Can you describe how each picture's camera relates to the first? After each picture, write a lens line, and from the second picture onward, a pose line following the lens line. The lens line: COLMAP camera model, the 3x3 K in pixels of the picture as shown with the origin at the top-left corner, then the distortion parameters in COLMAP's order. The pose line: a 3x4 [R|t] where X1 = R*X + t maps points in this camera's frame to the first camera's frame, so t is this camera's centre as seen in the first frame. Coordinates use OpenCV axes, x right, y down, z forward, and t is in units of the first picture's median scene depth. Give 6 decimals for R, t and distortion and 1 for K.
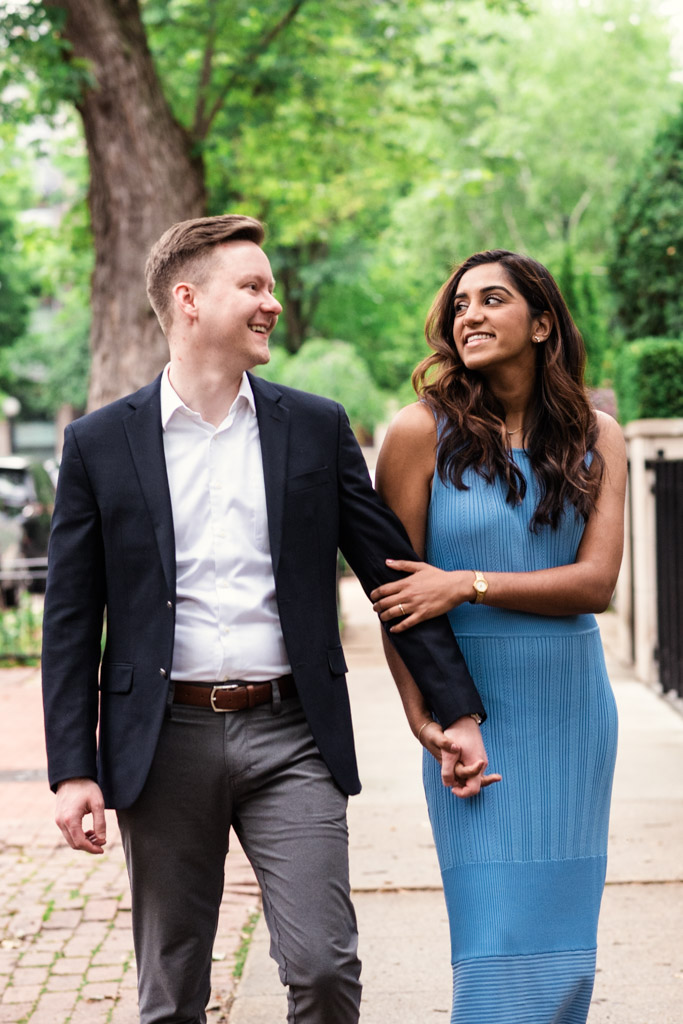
lens RADIAL K [[2570.3, 0, 375.3], [0, 2570.3, 512.1], [0, 0, 1]] dist [0.096413, 1.170738]
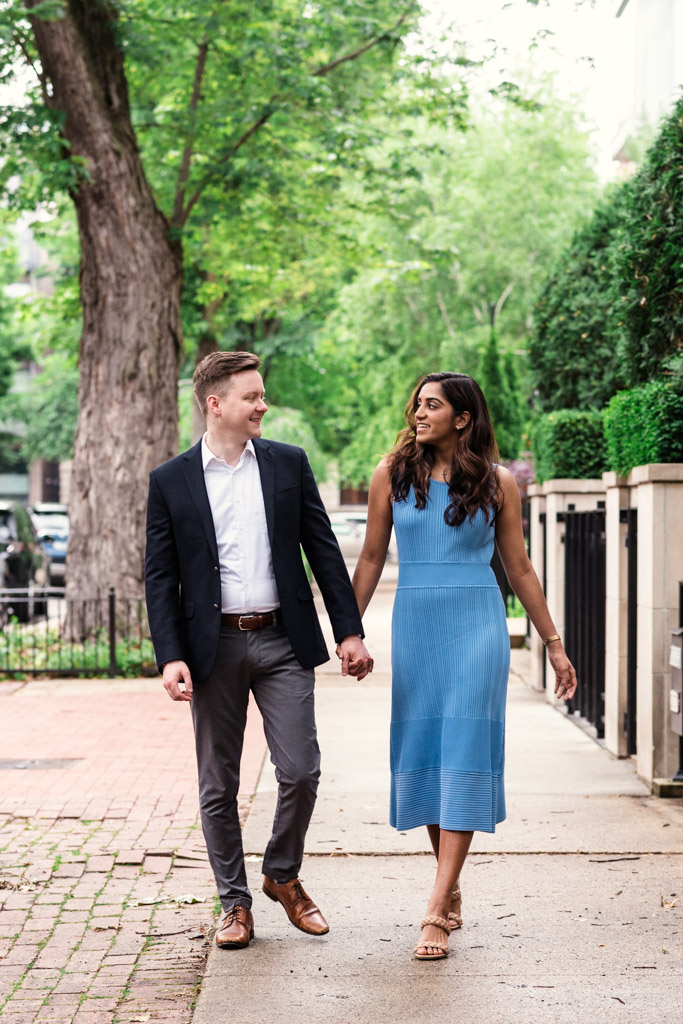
lens RADIAL K [[2570.3, 0, 375.3], [0, 2570.3, 512.1], [0, 0, 1]] dist [0.096413, 1.170738]
pose [[0.998893, 0.028797, 0.037199, -0.019373], [-0.027541, 0.999048, -0.033834, 0.019134], [-0.038138, 0.032772, 0.998735, -0.147558]]
